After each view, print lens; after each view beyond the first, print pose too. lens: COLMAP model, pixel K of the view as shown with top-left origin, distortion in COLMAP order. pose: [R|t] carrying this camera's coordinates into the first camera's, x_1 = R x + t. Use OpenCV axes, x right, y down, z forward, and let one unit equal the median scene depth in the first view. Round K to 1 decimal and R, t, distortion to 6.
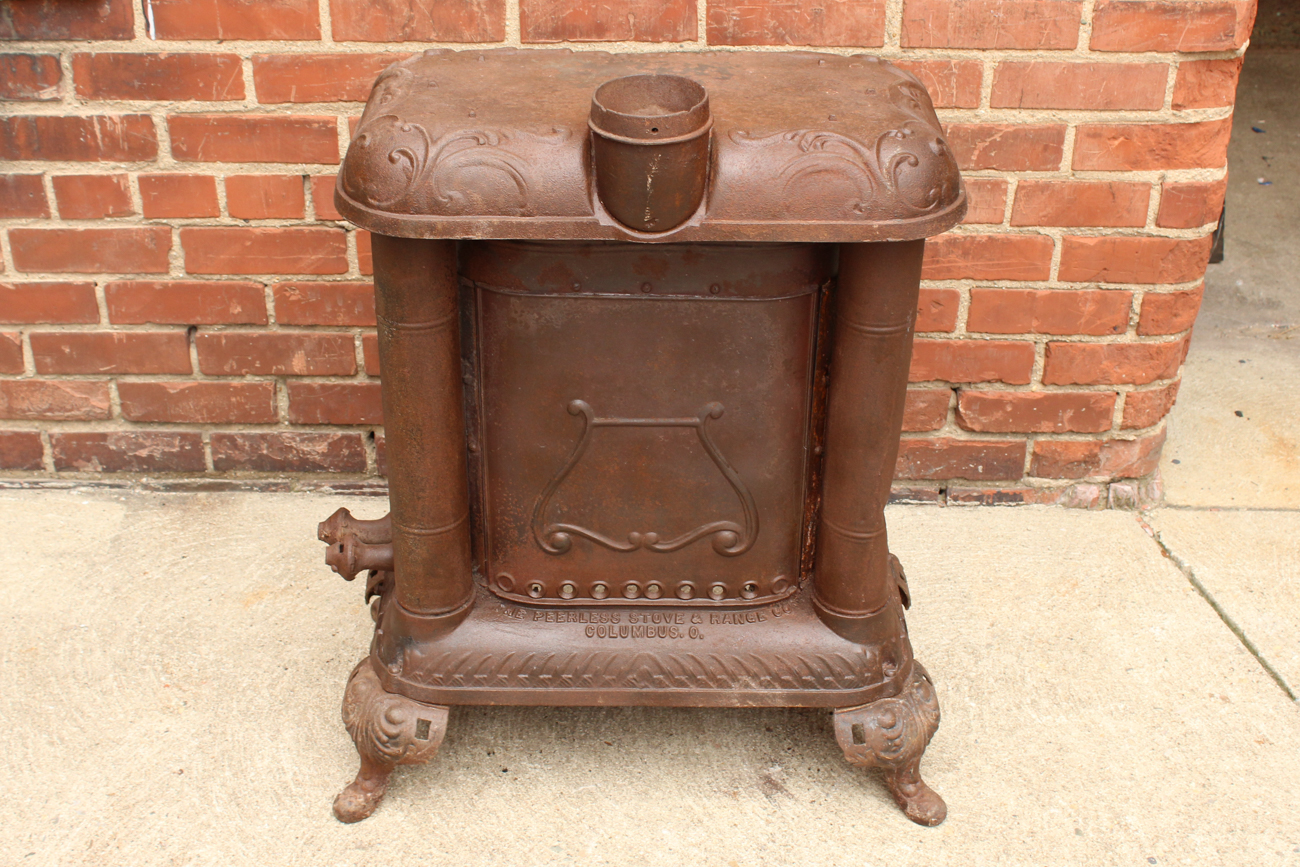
lens RADIAL K [[1779.7, 0, 650.0], [0, 1779.7, 433.5], [0, 0, 1]] dist [-0.110905, 0.157071]
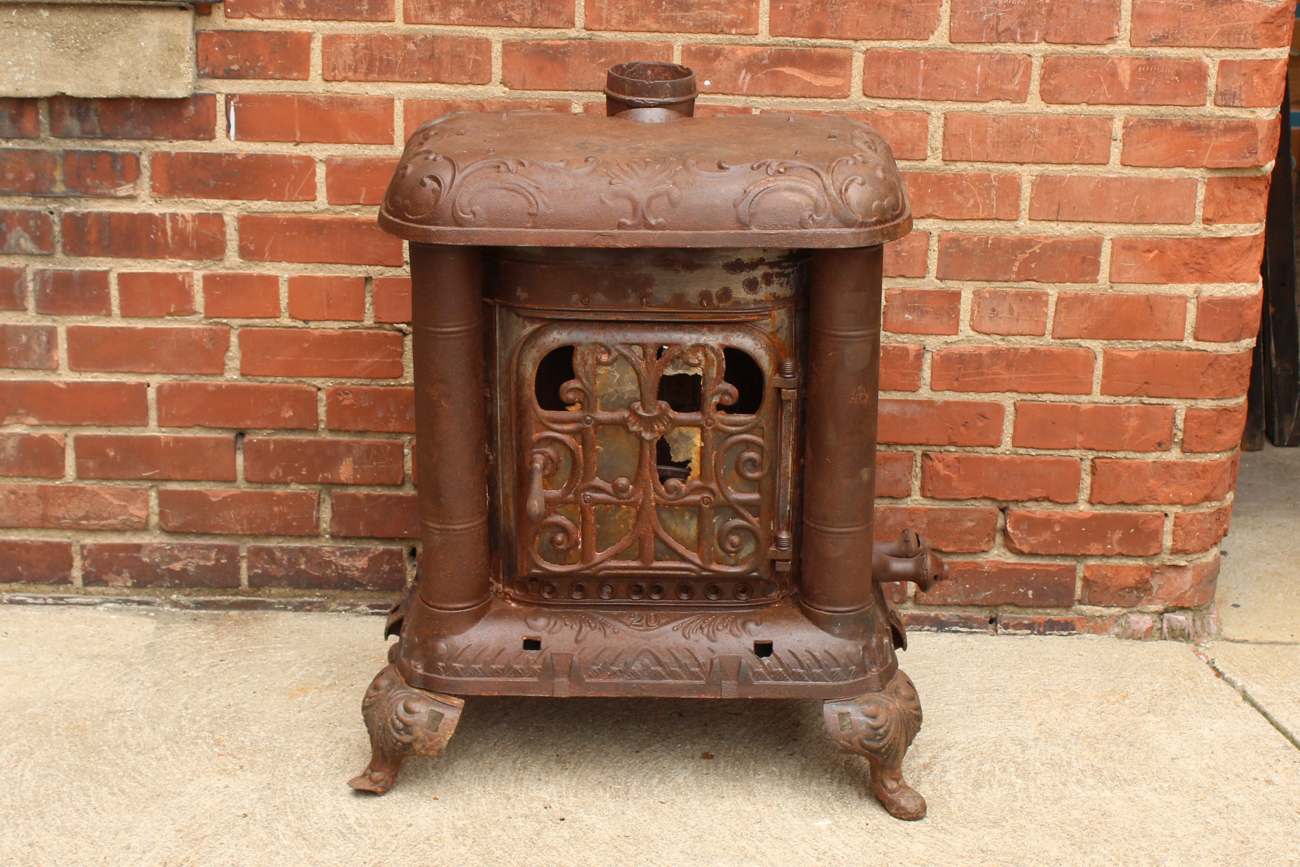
lens RADIAL K [[2565.6, 0, 677.4], [0, 2565.6, 418.3], [0, 0, 1]] dist [-0.070913, 0.022651]
pose [[0.999700, 0.015419, 0.019017, -0.043361], [-0.011271, 0.979403, -0.201599, 0.240739], [-0.021734, 0.201325, 0.979283, -0.461988]]
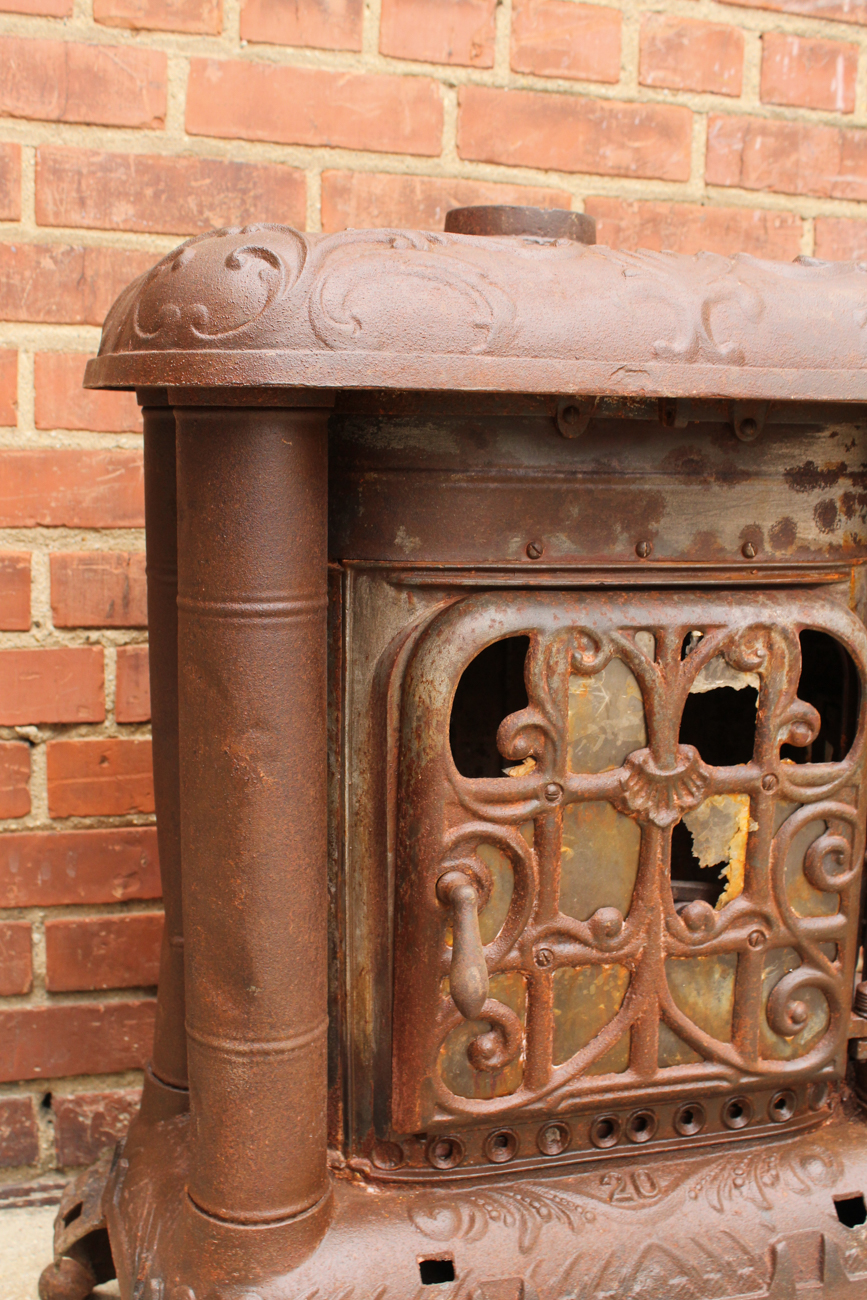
lens RADIAL K [[1514.4, 0, 430.5], [0, 1514.4, 676.6], [0, 0, 1]] dist [-0.119534, 0.178113]
pose [[0.949570, -0.020944, 0.312856, -0.214051], [0.139266, 0.922122, -0.360964, 0.080901], [-0.280932, 0.386331, 0.878536, 0.503981]]
